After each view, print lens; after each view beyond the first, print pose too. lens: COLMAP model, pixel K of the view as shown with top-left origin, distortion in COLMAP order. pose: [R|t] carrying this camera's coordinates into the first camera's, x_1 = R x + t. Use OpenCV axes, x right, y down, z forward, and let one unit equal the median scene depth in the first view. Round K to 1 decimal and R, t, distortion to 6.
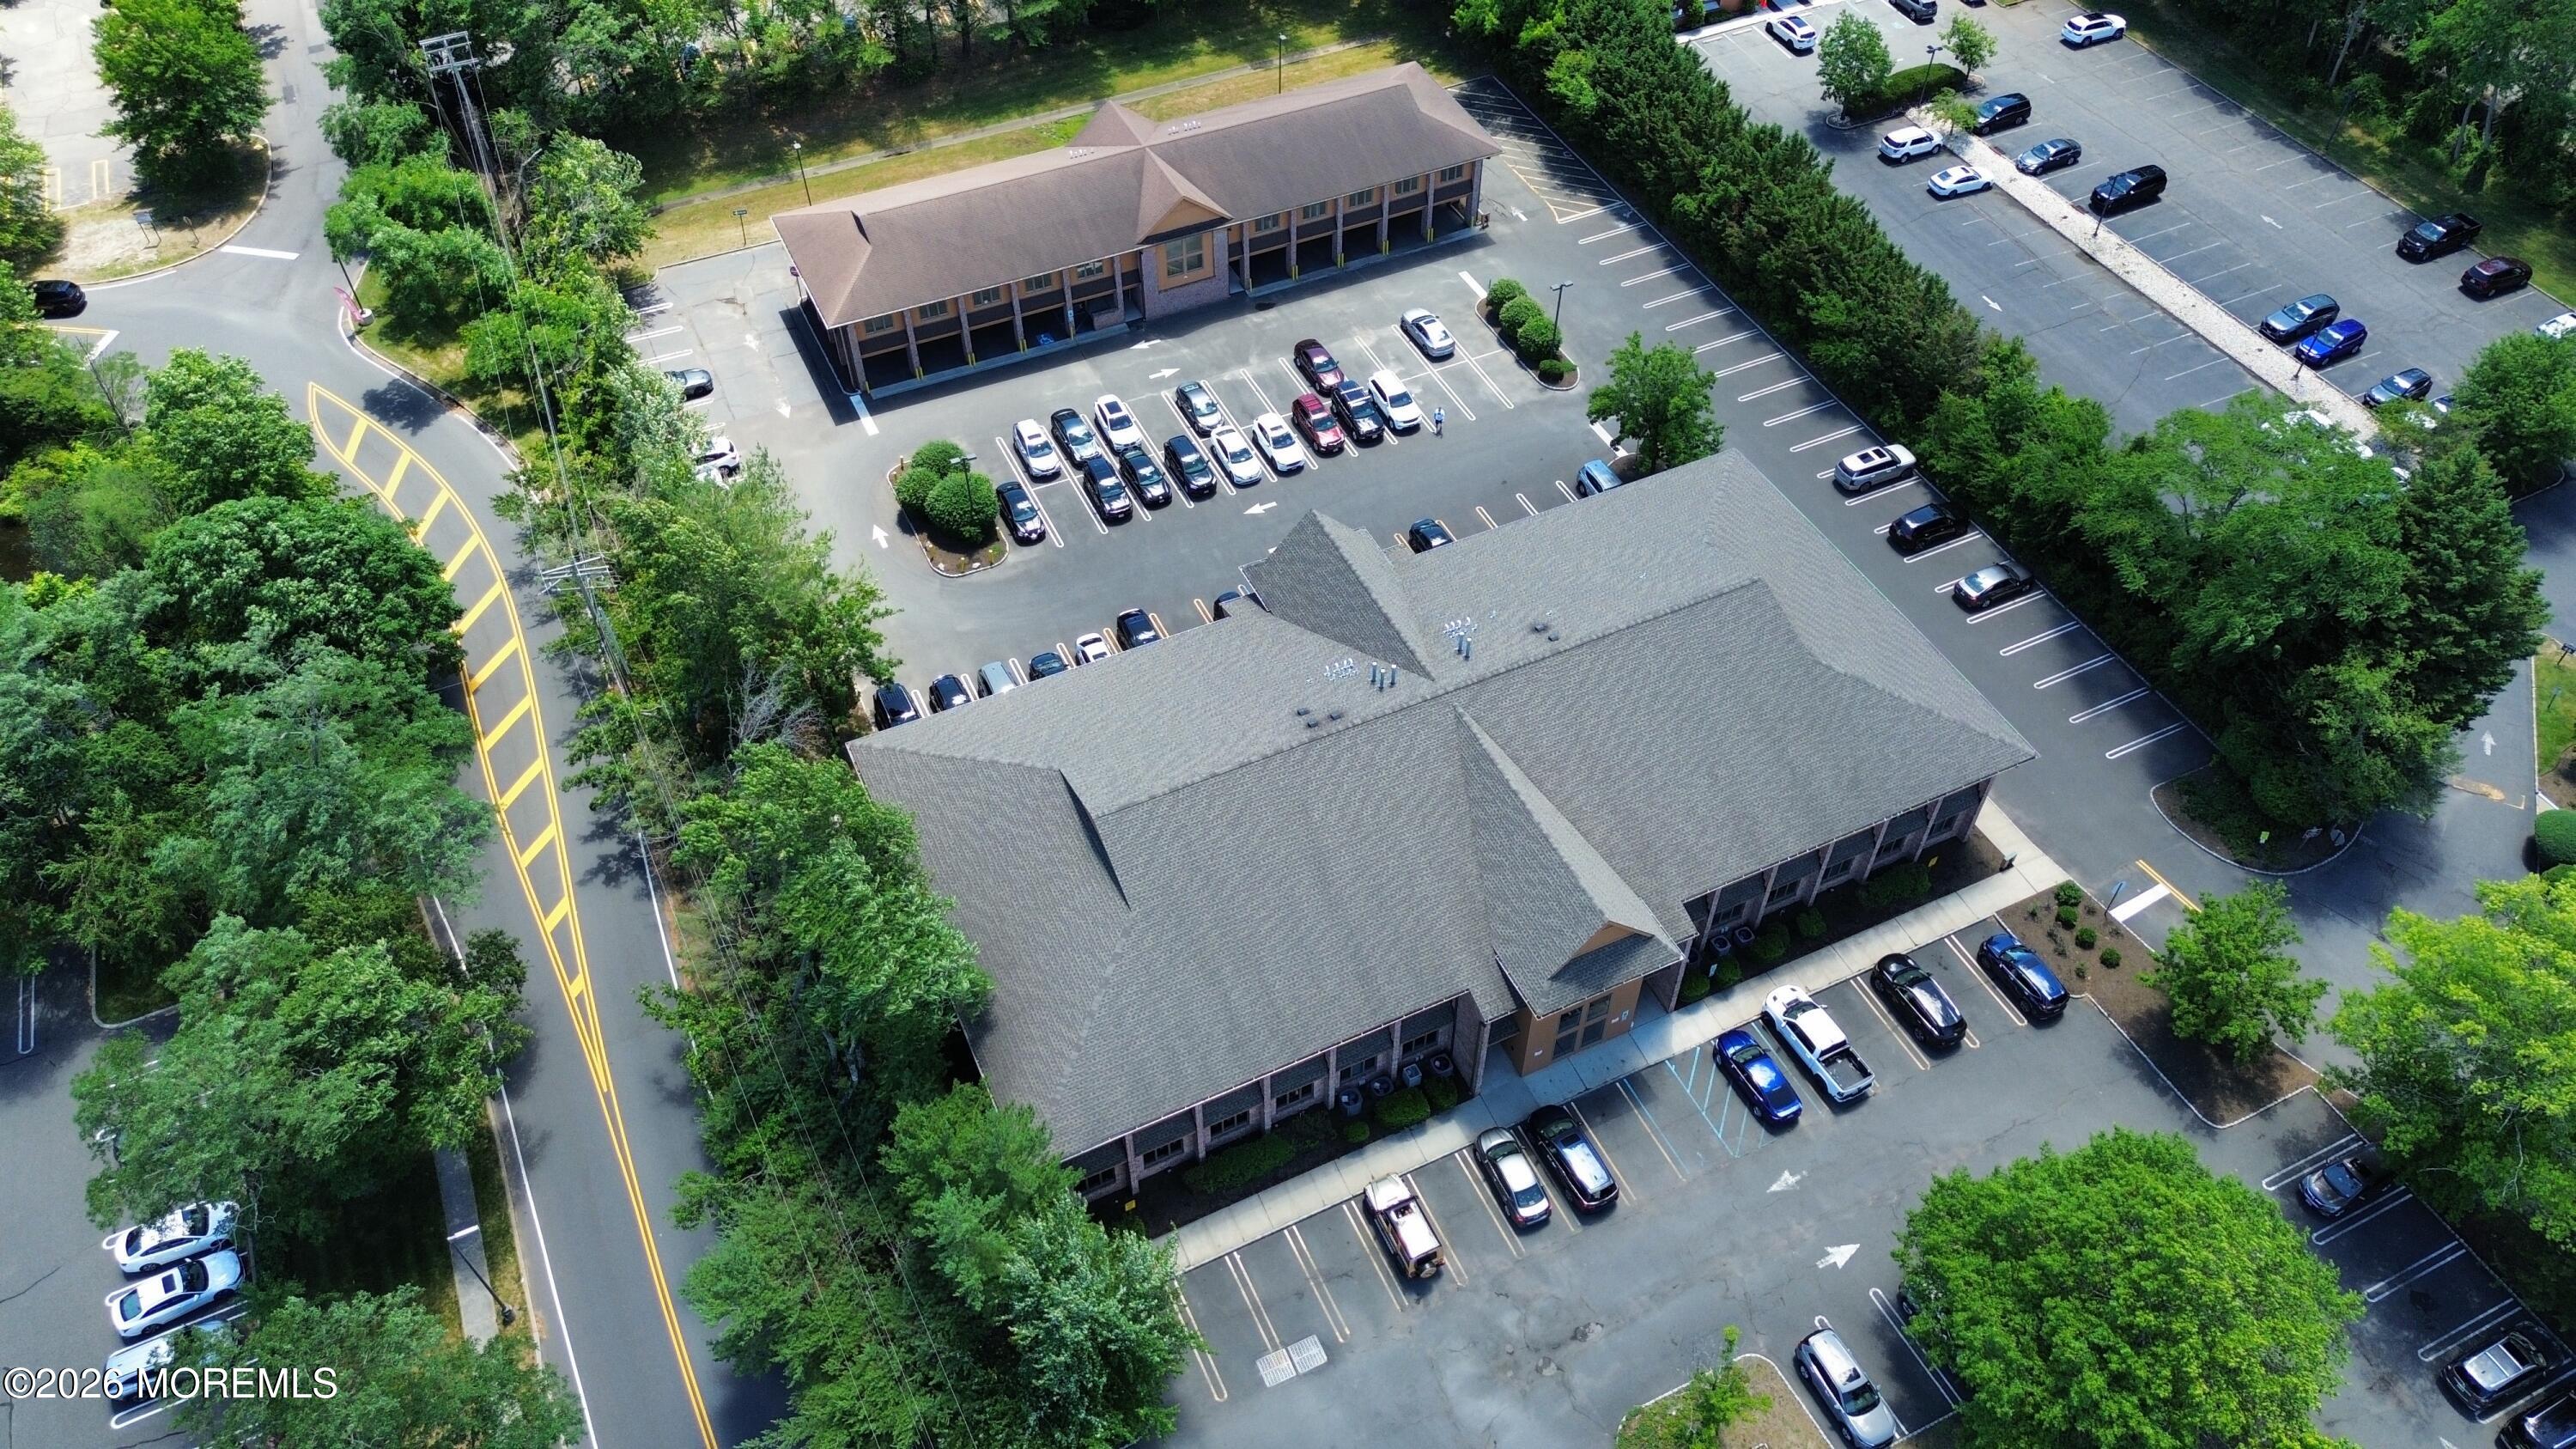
lens RADIAL K [[1832.4, 0, 1312.1], [0, 1832.4, 720.3], [0, 0, 1]] dist [0.051045, -0.002902]
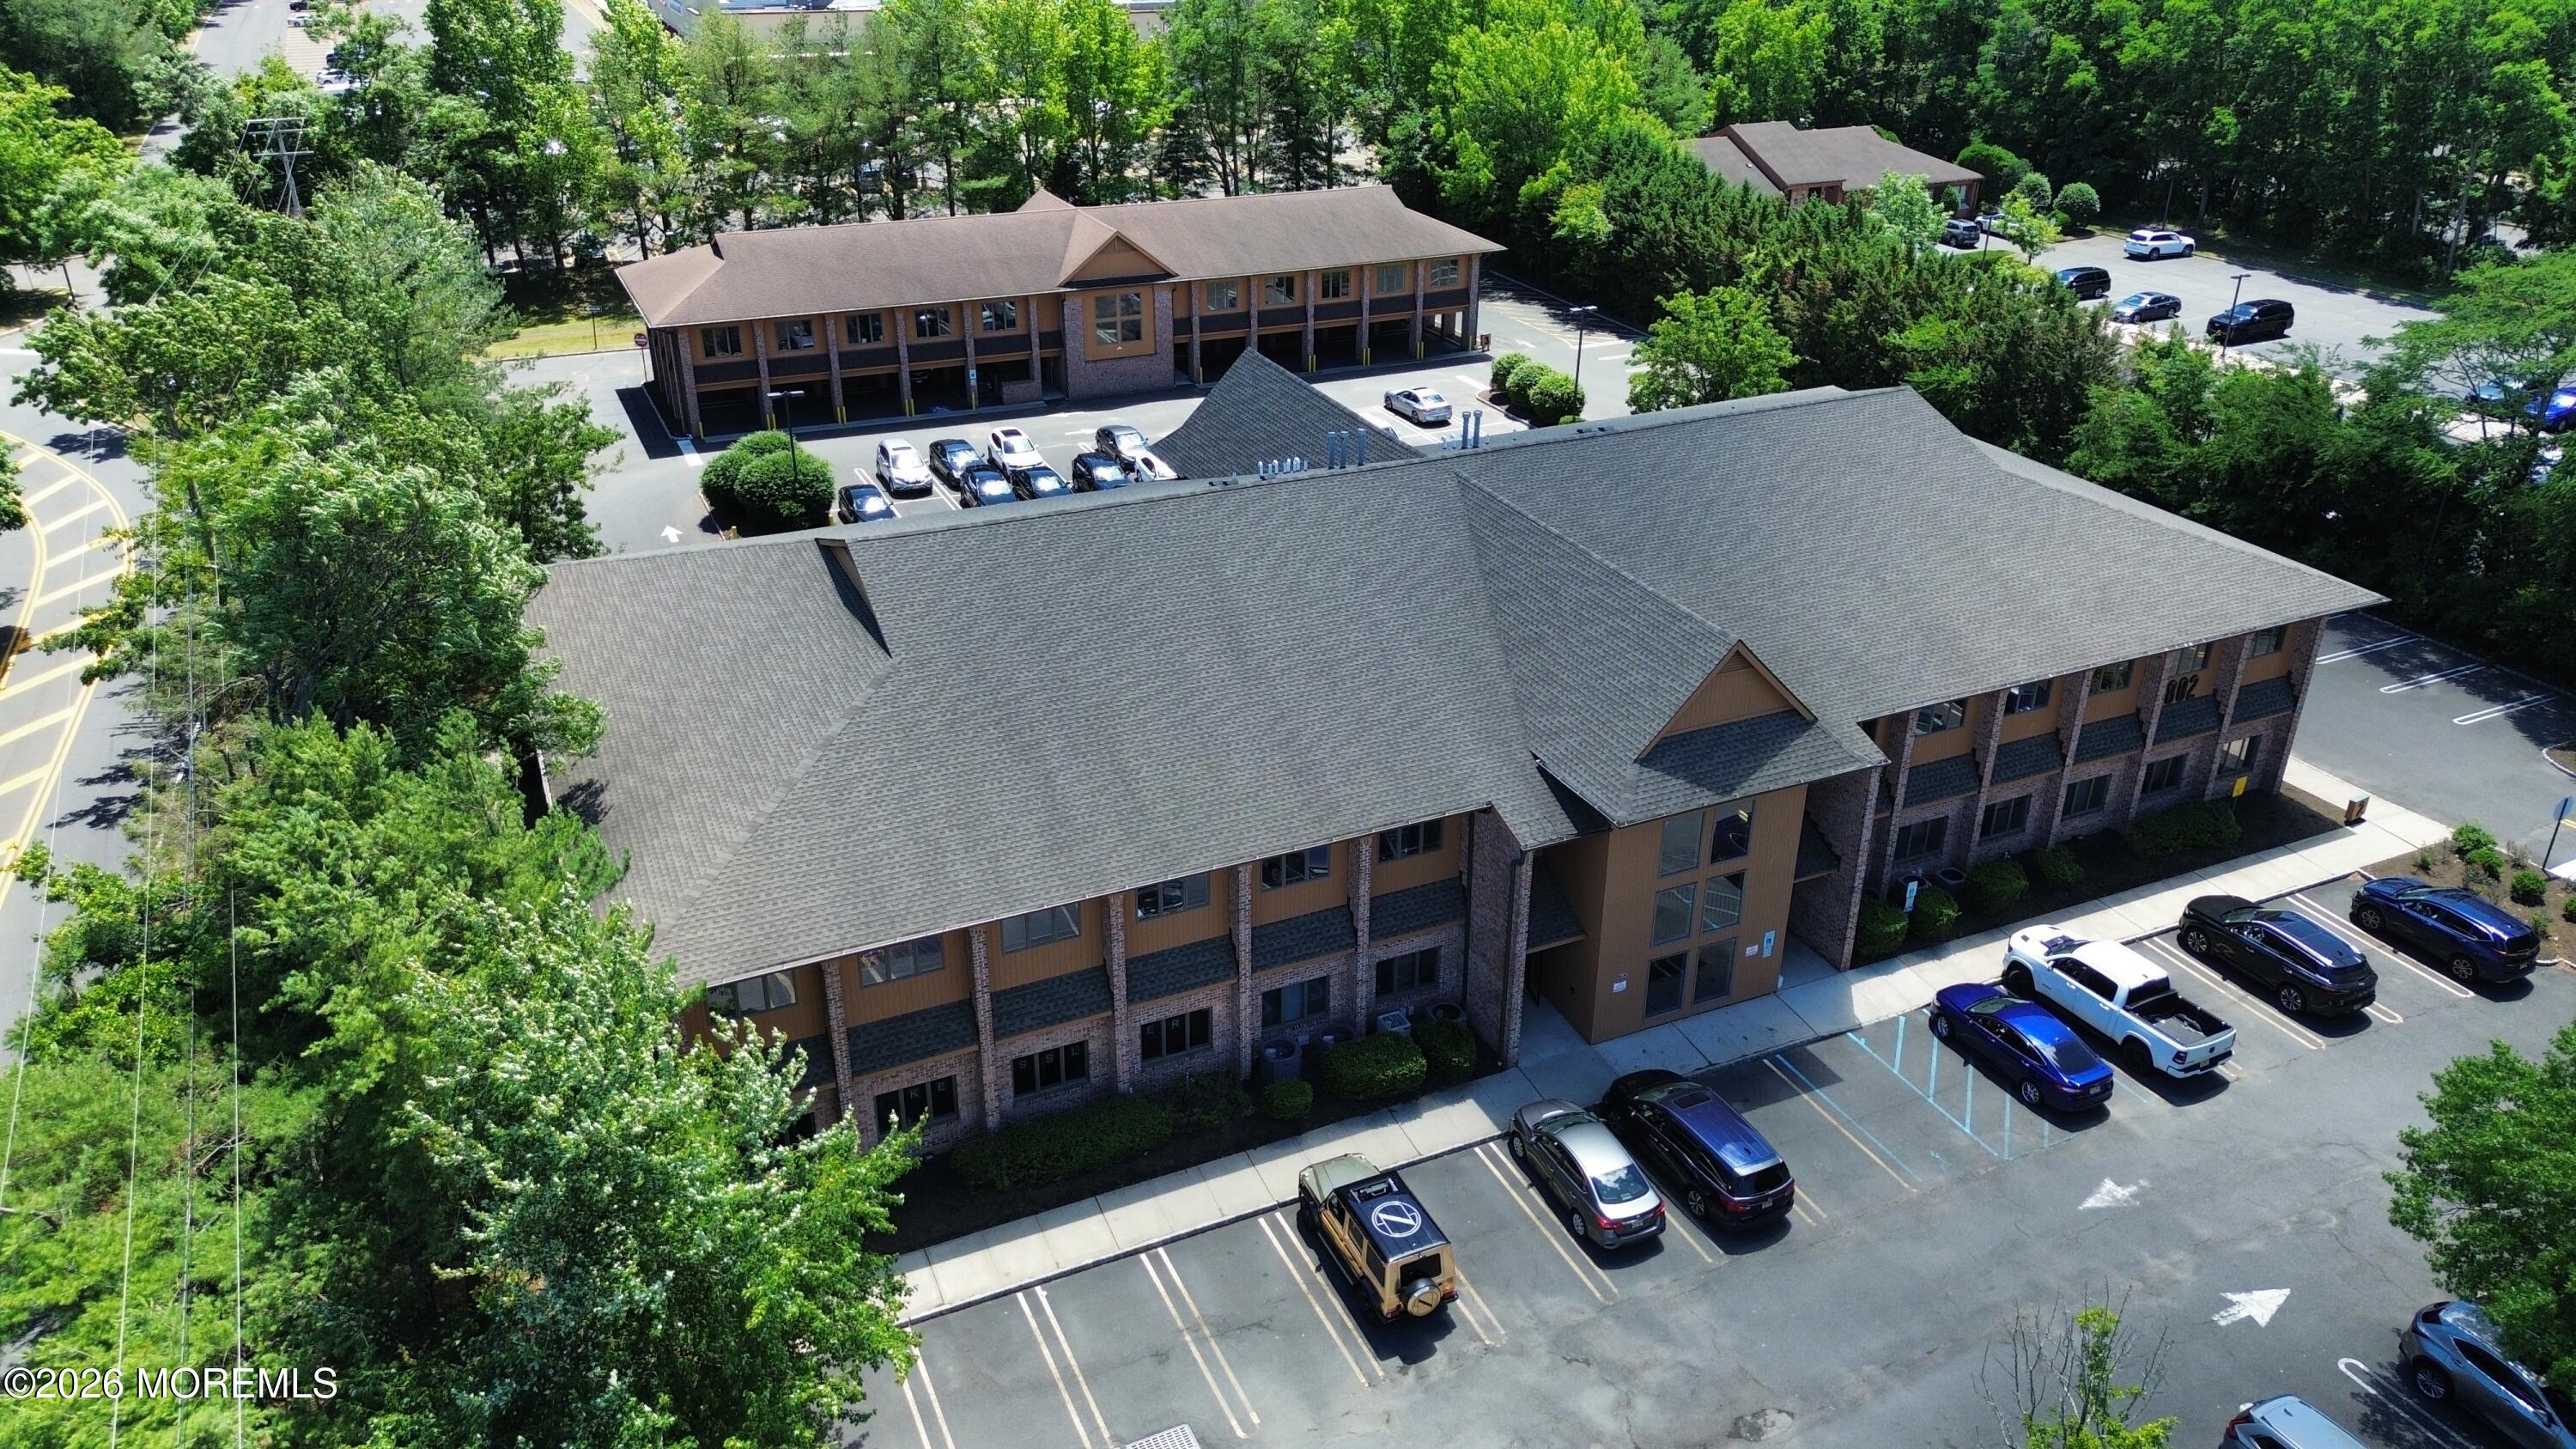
lens RADIAL K [[1832.4, 0, 1312.1], [0, 1832.4, 720.3], [0, 0, 1]] dist [0.051045, -0.002902]
pose [[0.999969, 0.005870, -0.005158, 0.032269], [-0.007341, 0.931880, -0.362691, 0.307895], [0.002677, 0.362718, 0.931895, 0.449652]]
